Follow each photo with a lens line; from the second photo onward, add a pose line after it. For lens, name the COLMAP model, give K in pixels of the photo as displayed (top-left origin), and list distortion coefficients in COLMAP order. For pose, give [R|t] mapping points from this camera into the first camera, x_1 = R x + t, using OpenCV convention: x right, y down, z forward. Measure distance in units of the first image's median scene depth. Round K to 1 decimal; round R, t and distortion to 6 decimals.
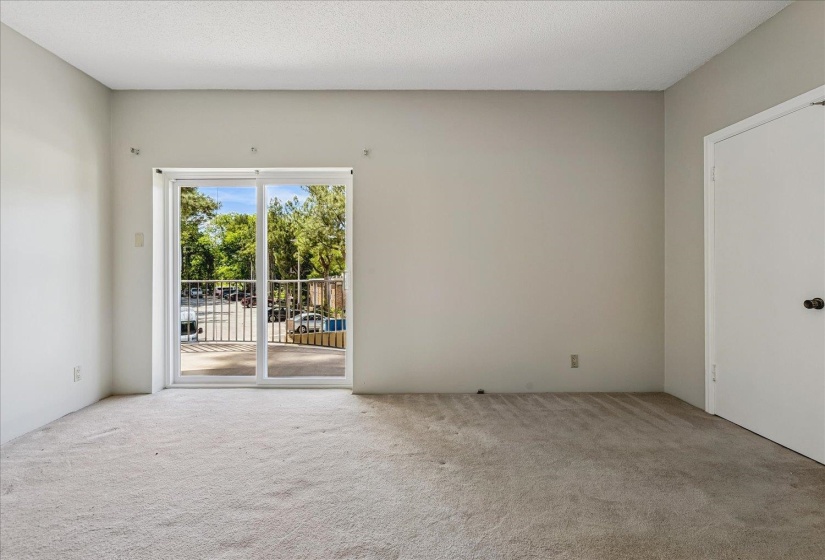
lens RADIAL K [[365.8, 0, 402.6], [0, 365.8, 273.7], [0, 0, 1]] dist [0.001029, 0.000385]
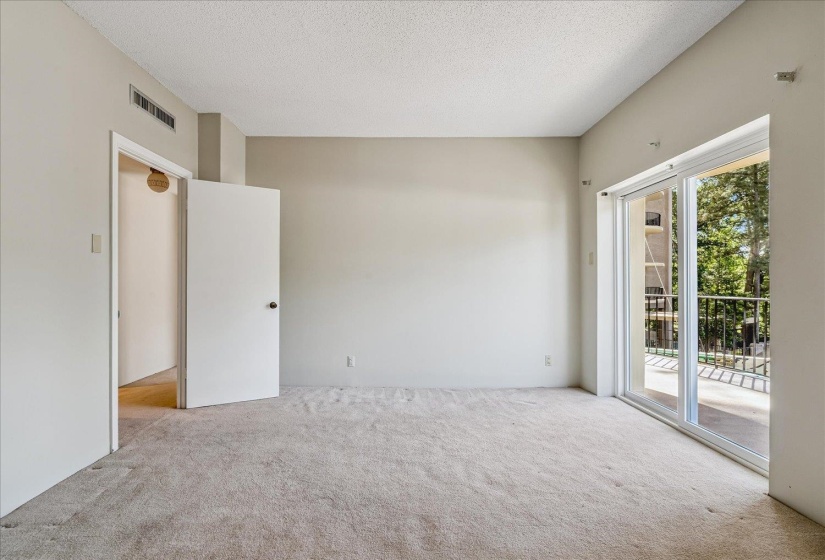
lens RADIAL K [[380.0, 0, 388.1], [0, 380.0, 287.9], [0, 0, 1]] dist [-0.021120, 0.000597]
pose [[-0.031347, 0.010943, -0.999449, 0.482983], [-0.012530, 0.999857, 0.011340, -0.005557], [0.999430, 0.012879, -0.031205, 0.401485]]
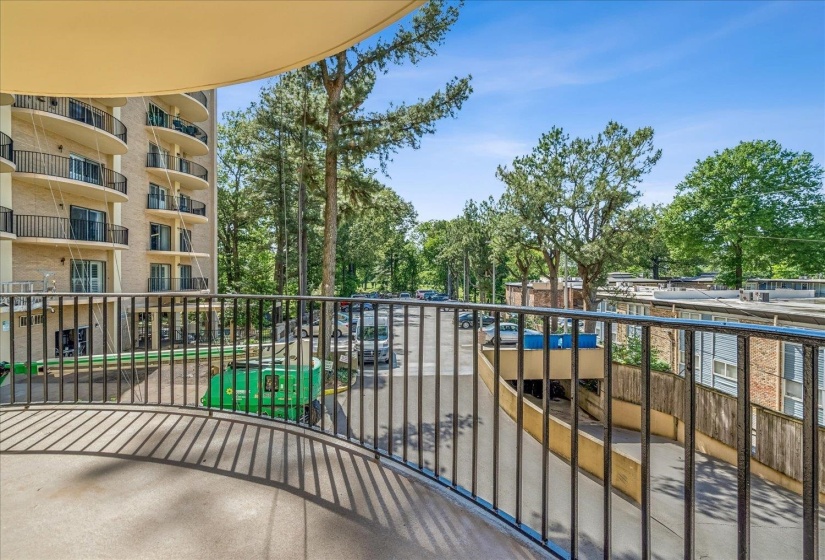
lens RADIAL K [[378.1, 0, 411.3], [0, 378.1, 276.1], [0, 0, 1]] dist [-0.002410, 0.002389]
pose [[0.880928, 0.000280, -0.473250, -0.307598], [-0.002159, 0.999992, -0.003427, -0.009598], [0.473245, 0.004041, 0.880922, 1.211443]]
